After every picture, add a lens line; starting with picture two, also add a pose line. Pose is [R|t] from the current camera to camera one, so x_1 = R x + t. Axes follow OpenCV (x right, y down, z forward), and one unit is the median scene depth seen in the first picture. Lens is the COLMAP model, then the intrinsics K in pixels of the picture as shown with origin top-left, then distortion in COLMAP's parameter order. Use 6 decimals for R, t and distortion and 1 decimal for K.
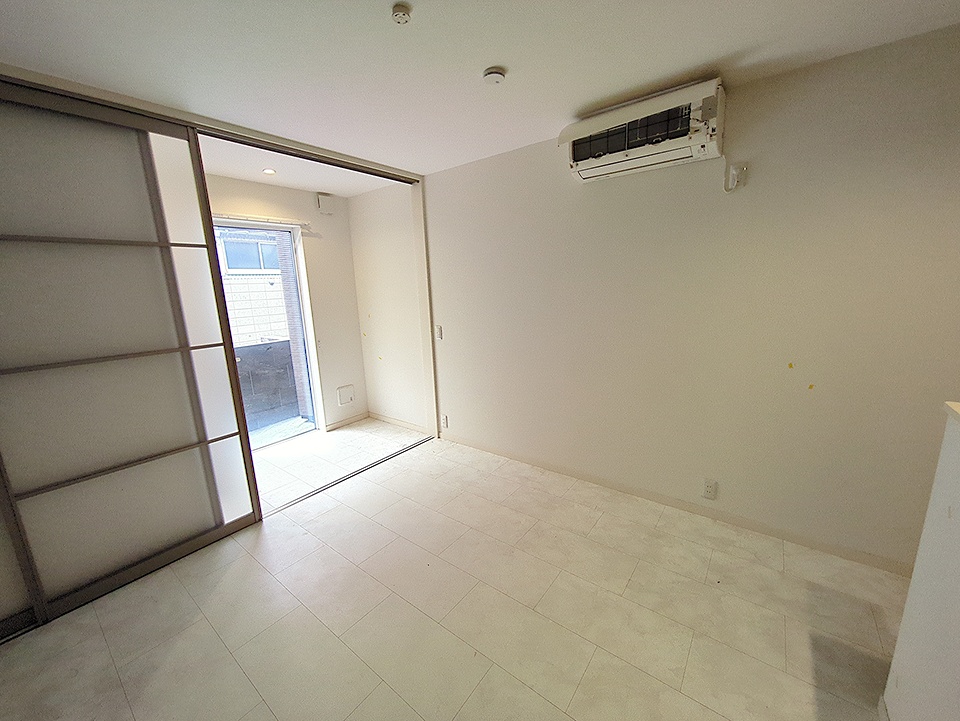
lens RADIAL K [[378.8, 0, 478.4], [0, 378.8, 364.7], [0, 0, 1]] dist [-0.003243, -0.000739]
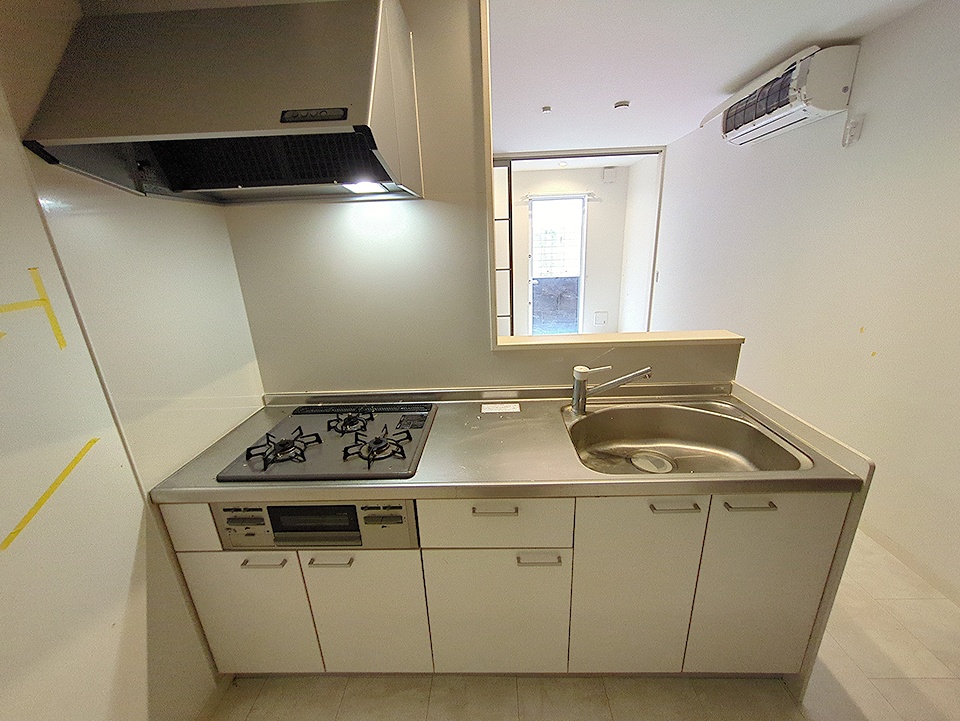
lens RADIAL K [[378.8, 0, 483.9], [0, 378.8, 361.2], [0, 0, 1]] dist [-0.003243, -0.000739]
pose [[0.591401, 0.253778, -0.765402, 1.019594], [-0.152204, 0.967256, 0.203102, 0.033670], [0.791883, -0.003617, 0.610662, -0.369660]]
